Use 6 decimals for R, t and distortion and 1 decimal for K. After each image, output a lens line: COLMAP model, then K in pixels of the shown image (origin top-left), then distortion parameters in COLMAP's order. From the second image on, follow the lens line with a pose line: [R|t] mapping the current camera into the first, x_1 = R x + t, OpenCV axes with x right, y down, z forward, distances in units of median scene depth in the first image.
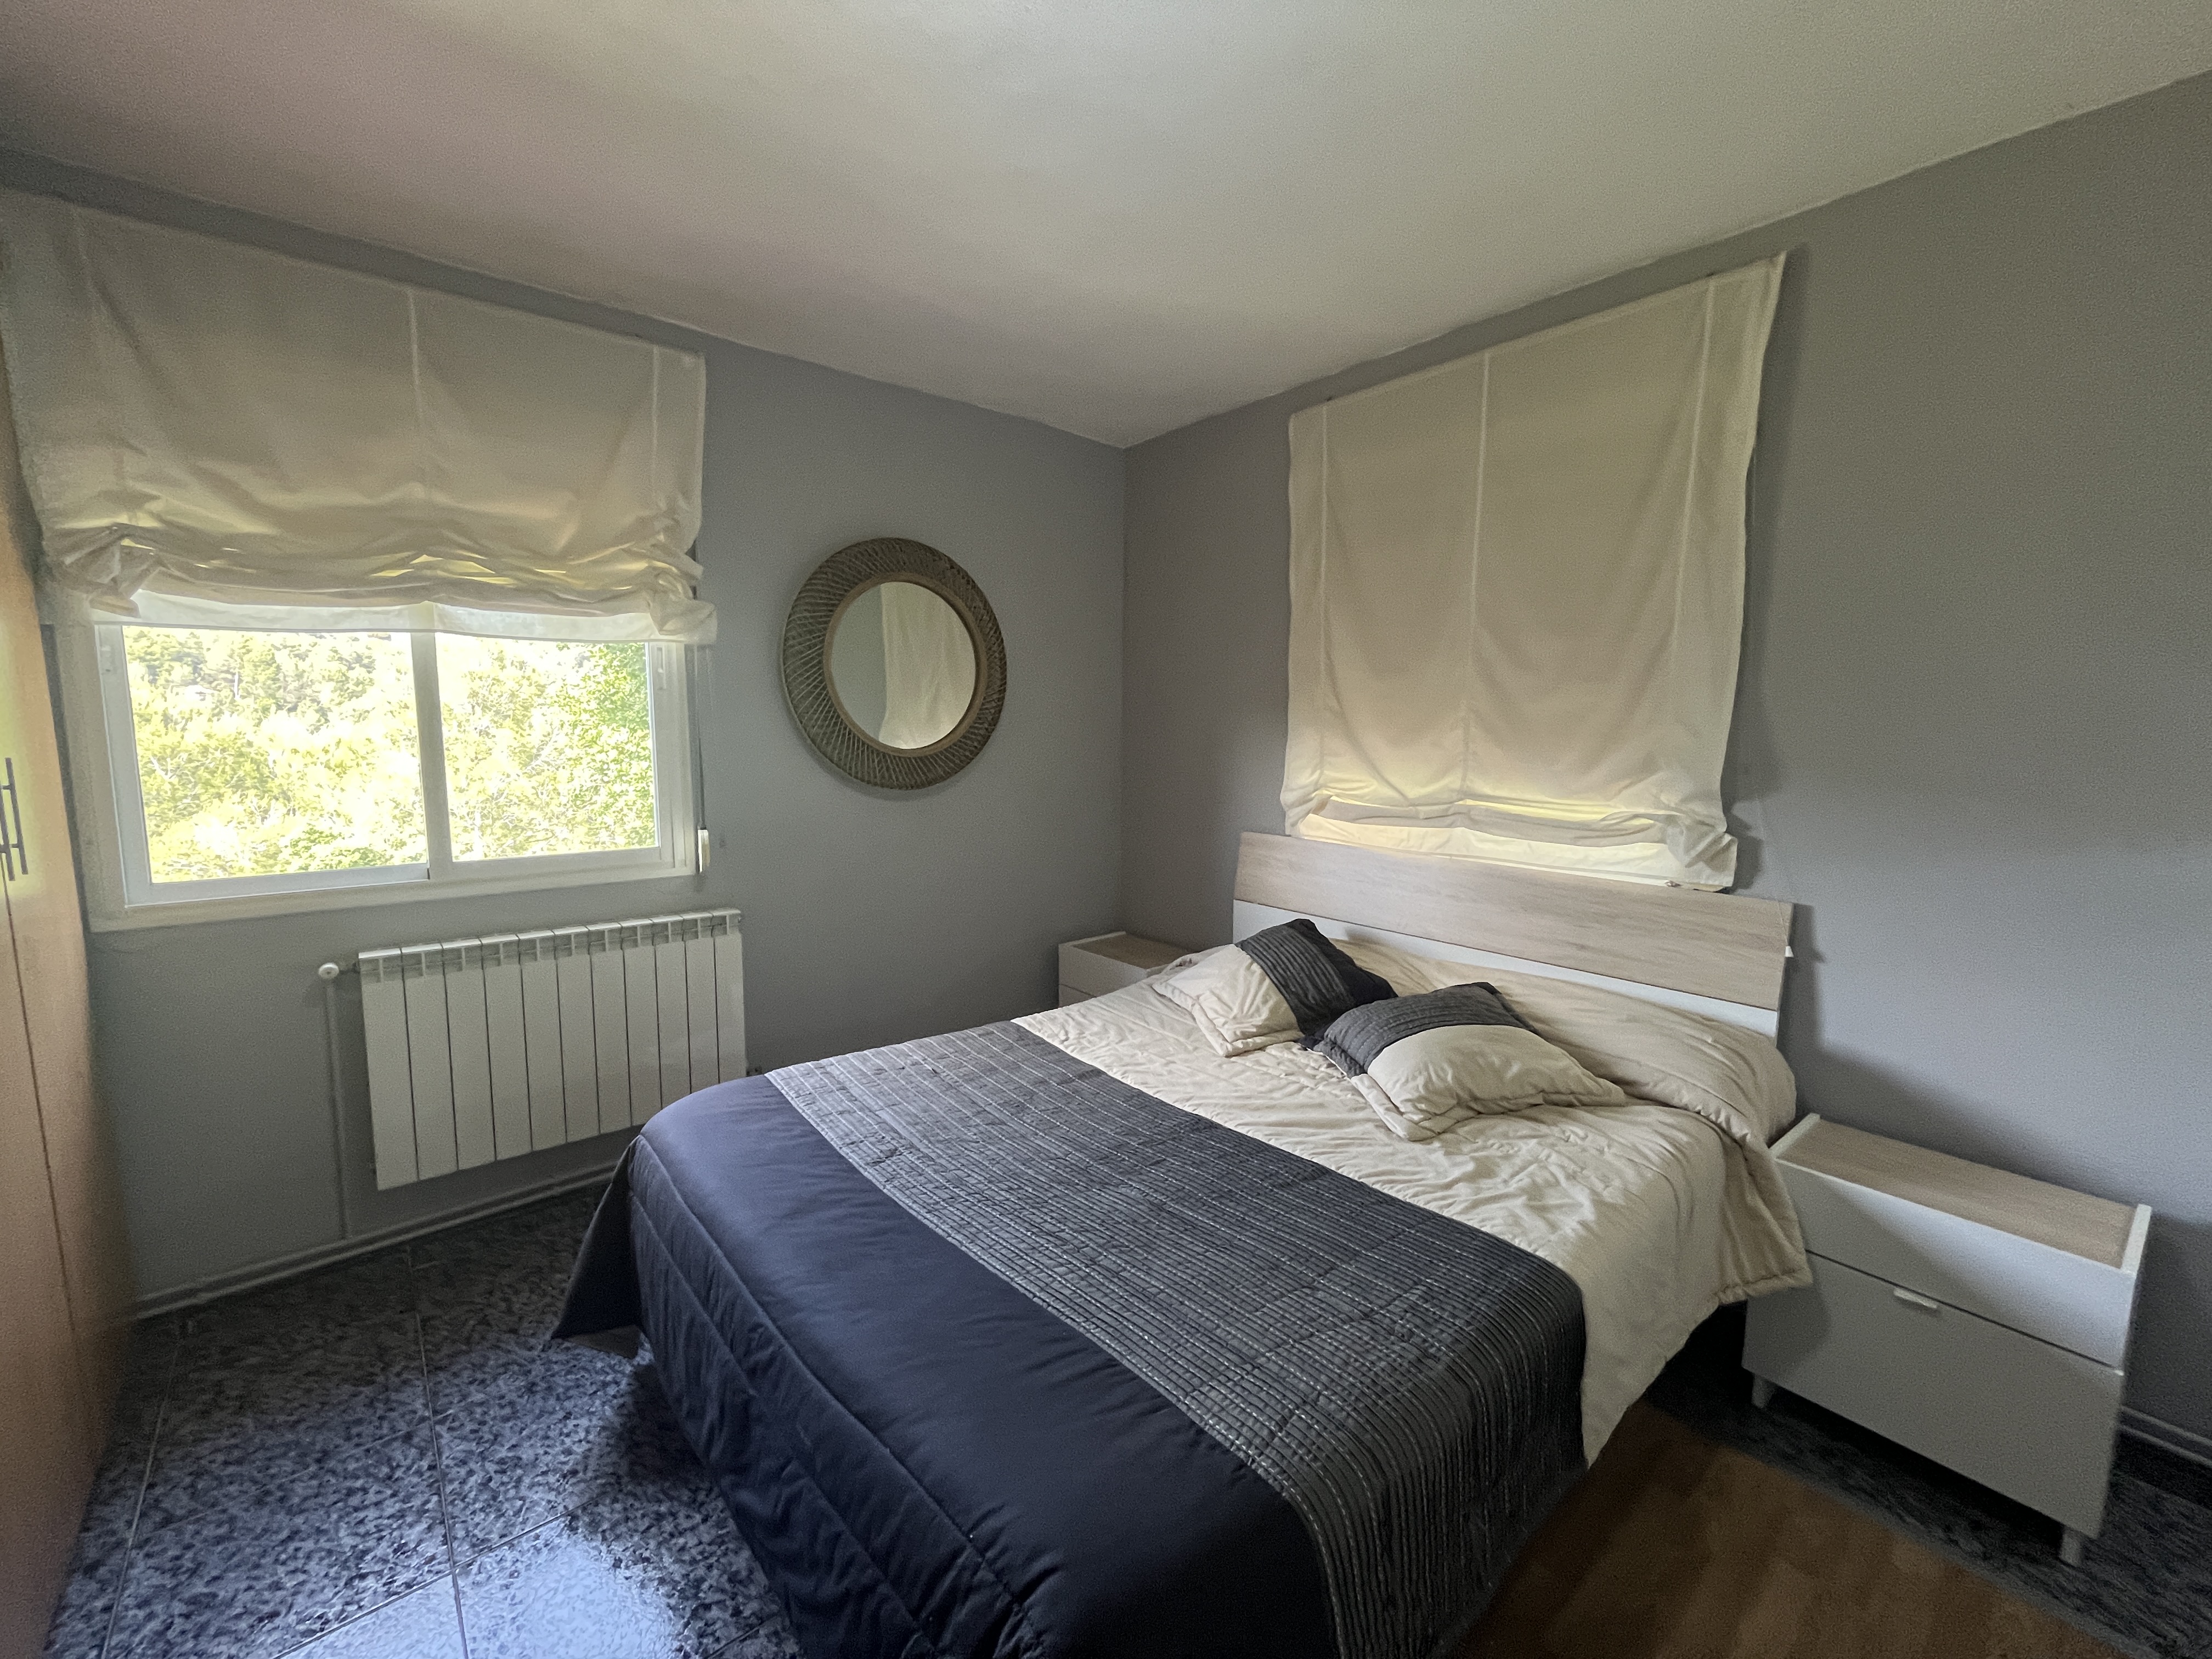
lens RADIAL K [[892.5, 0, 1104.3], [0, 892.5, 831.6], [0, 0, 1]] dist [-0.007040, 0.001211]
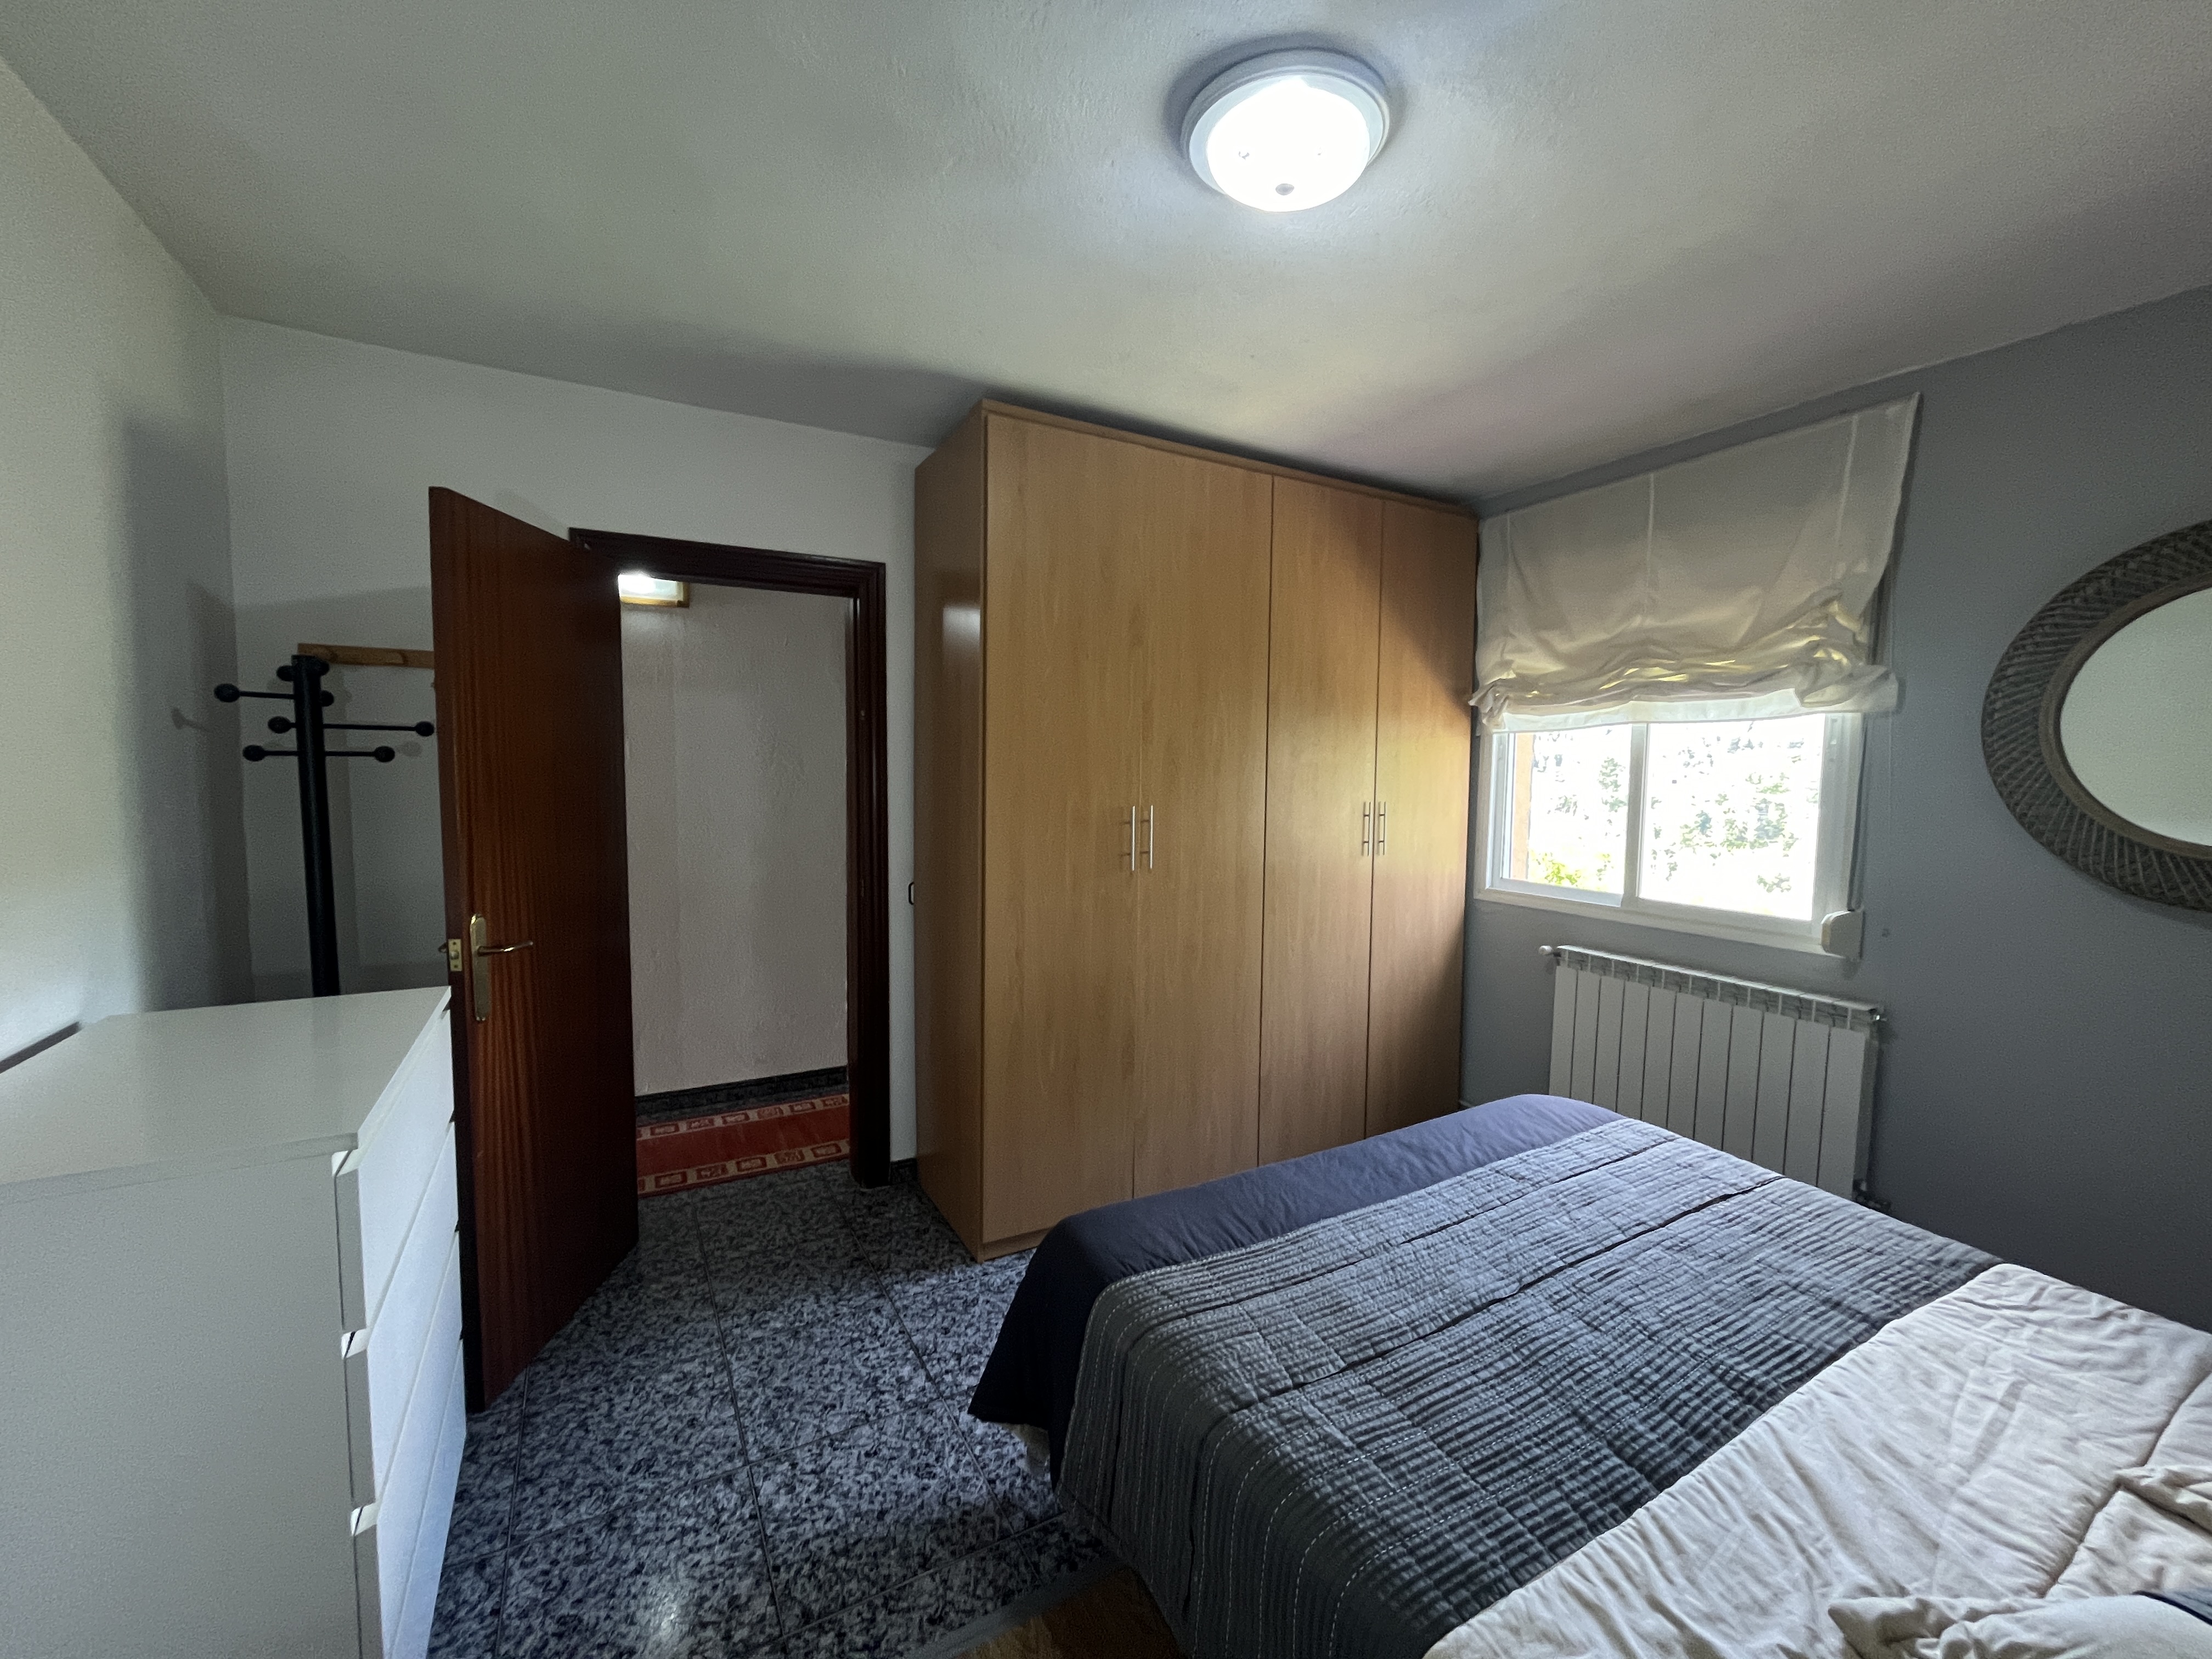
lens RADIAL K [[892.5, 0, 1104.3], [0, 892.5, 831.6], [0, 0, 1]] dist [-0.007040, 0.001211]
pose [[-0.200972, 0.061310, -0.977677, 0.692477], [-0.135342, 0.986730, 0.089698, -0.071715], [0.970202, 0.150348, -0.190007, 0.478932]]
